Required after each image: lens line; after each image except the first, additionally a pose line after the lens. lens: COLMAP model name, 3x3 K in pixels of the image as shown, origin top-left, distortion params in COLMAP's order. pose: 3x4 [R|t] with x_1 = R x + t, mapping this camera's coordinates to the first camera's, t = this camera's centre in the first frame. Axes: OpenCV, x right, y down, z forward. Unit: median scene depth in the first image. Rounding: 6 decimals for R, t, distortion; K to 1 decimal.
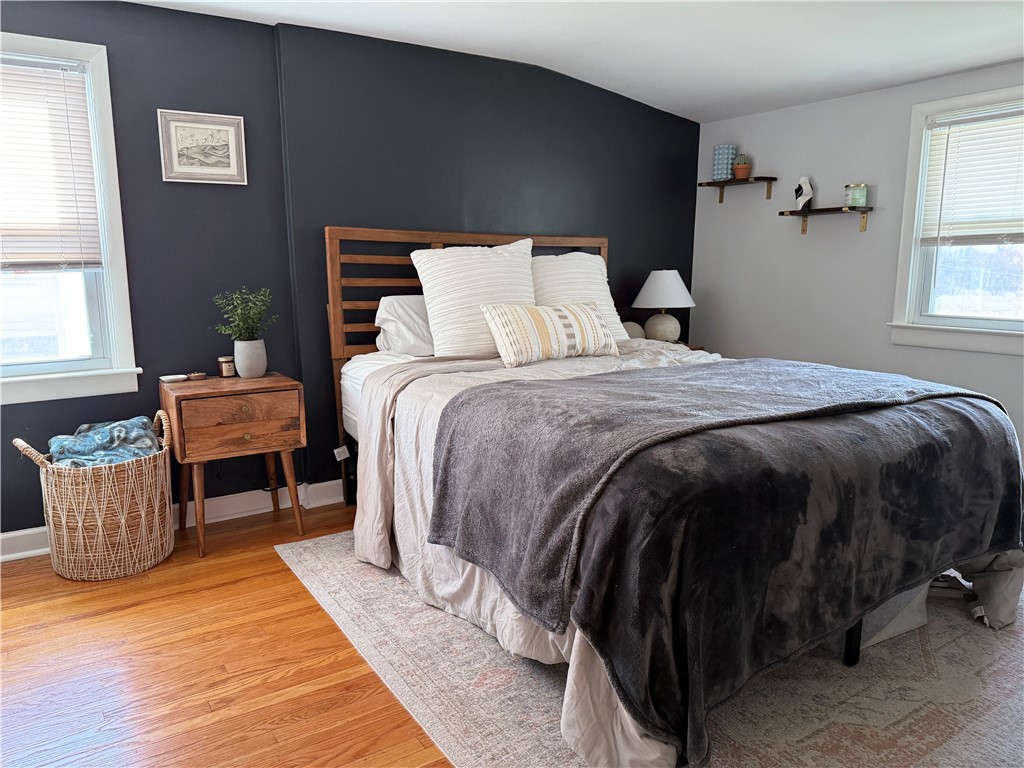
lens RADIAL K [[733.2, 0, 495.9], [0, 733.2, 378.2], [0, 0, 1]] dist [0.090420, -0.140330]
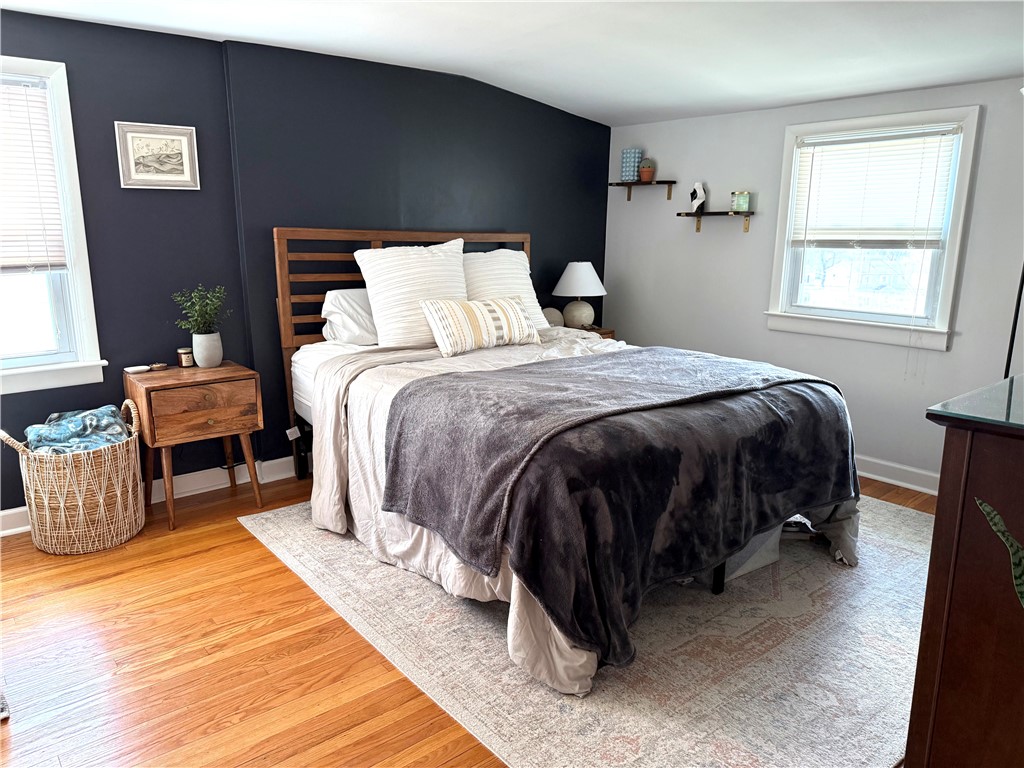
lens RADIAL K [[733.2, 0, 495.9], [0, 733.2, 378.2], [0, 0, 1]] dist [0.090420, -0.140330]
pose [[0.994922, -0.016746, 0.099243, -0.019953], [0.011919, 0.998726, 0.049035, -0.040034], [-0.099938, -0.047604, 0.993854, -0.164459]]
